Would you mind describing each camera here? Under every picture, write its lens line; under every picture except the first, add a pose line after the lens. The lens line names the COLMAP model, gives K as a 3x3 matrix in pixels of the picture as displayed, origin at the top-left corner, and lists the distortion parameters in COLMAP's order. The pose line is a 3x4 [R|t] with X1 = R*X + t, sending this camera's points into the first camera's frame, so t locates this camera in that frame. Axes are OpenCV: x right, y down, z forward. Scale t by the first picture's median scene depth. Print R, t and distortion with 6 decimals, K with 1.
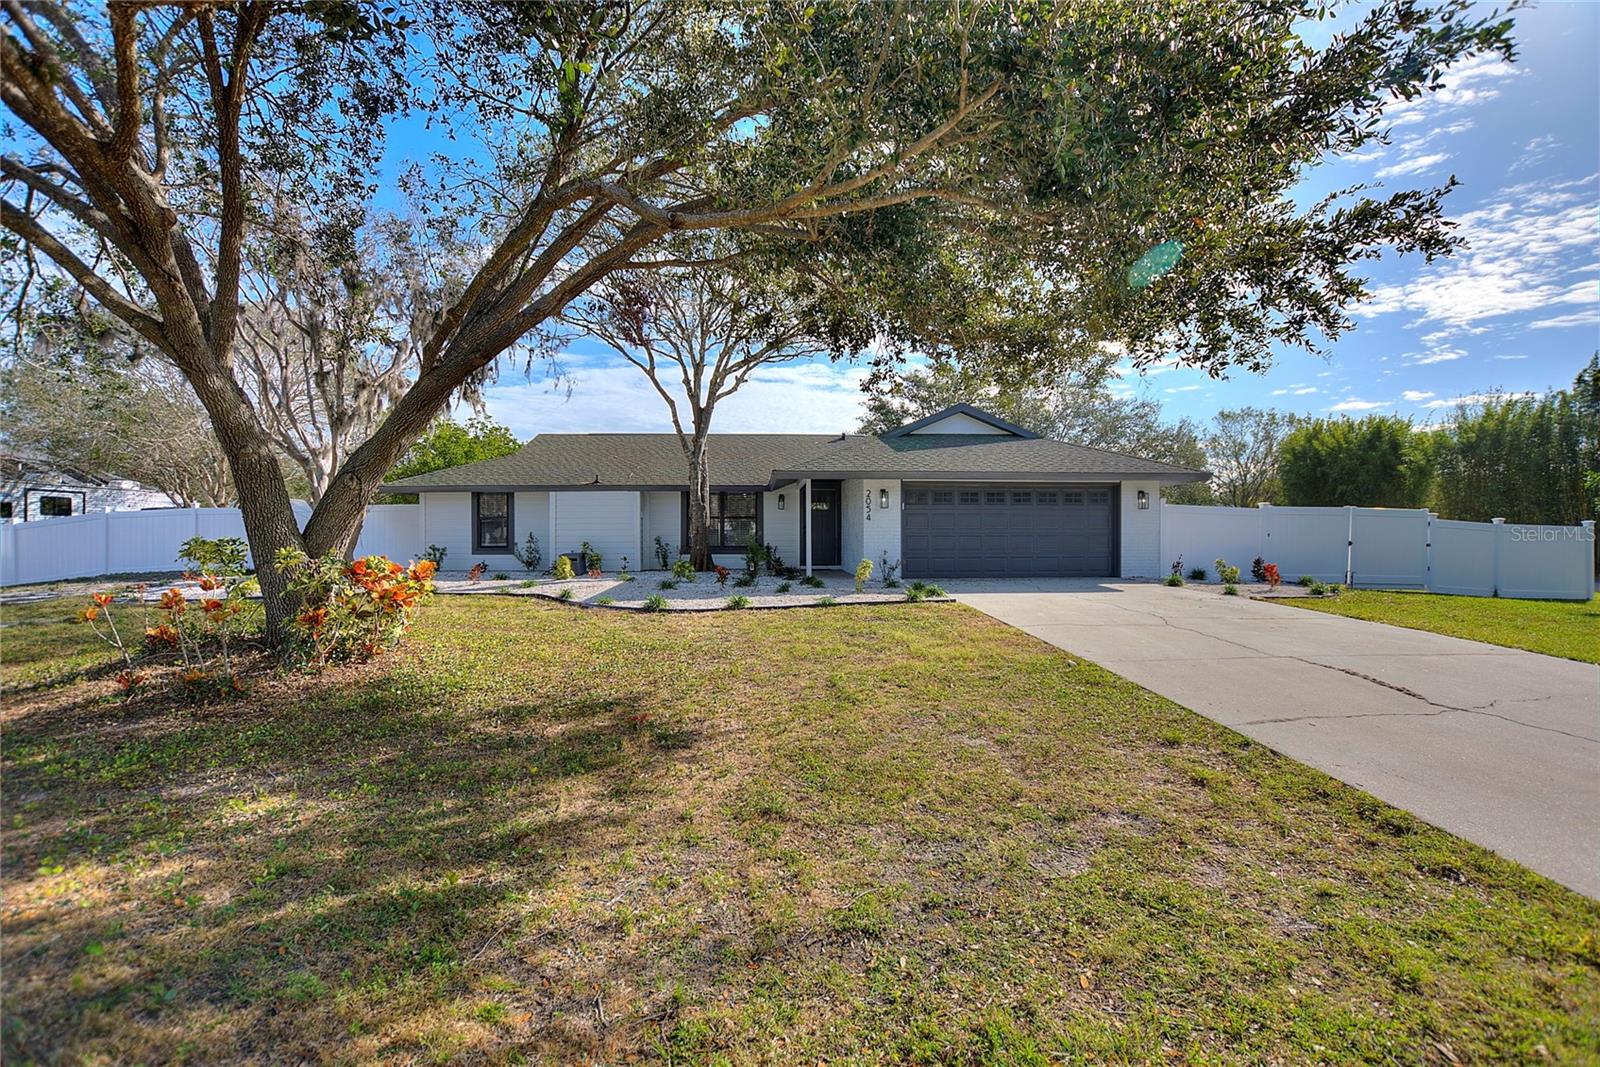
lens RADIAL K [[666.7, 0, 800.0], [0, 666.7, 533.5], [0, 0, 1]] dist [-0.049867, 0.000068]
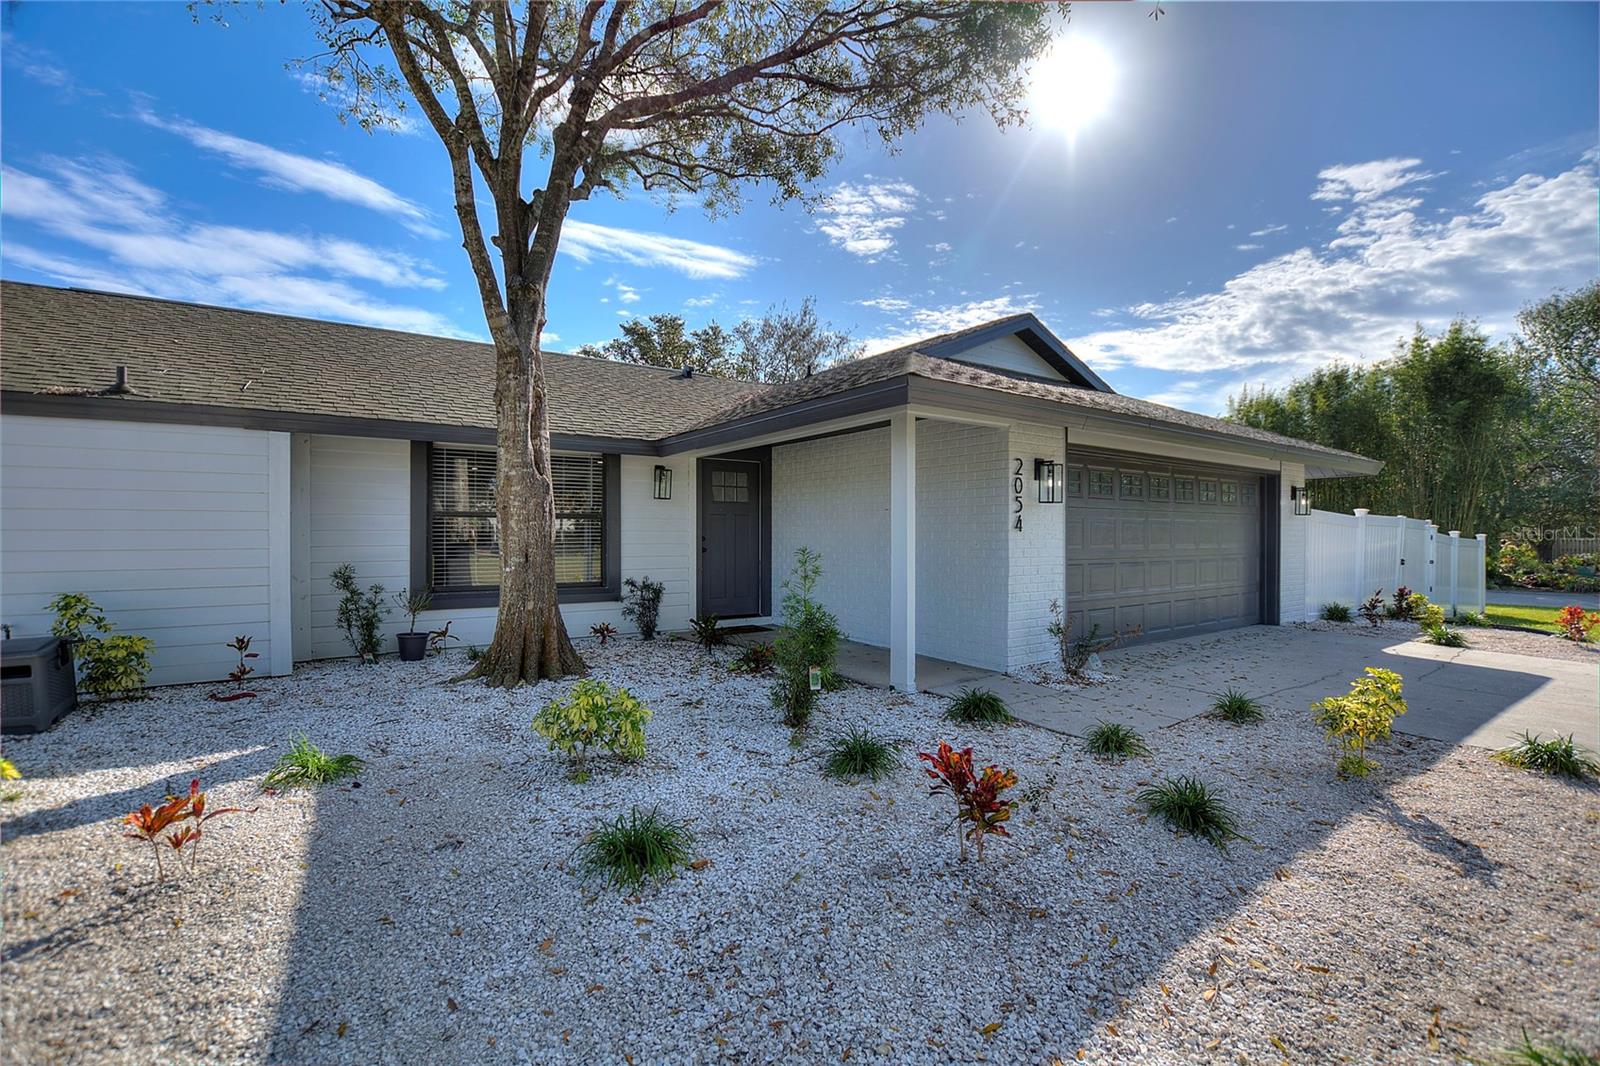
lens RADIAL K [[666.7, 0, 800.0], [0, 666.7, 533.0], [0, 0, 1]] dist [-0.049867, 0.000068]
pose [[0.832724, 0.002843, 0.553681, -0.218706], [-0.007685, 0.999950, 0.006424, -0.017267], [-0.553635, -0.009604, 0.832704, 0.632673]]
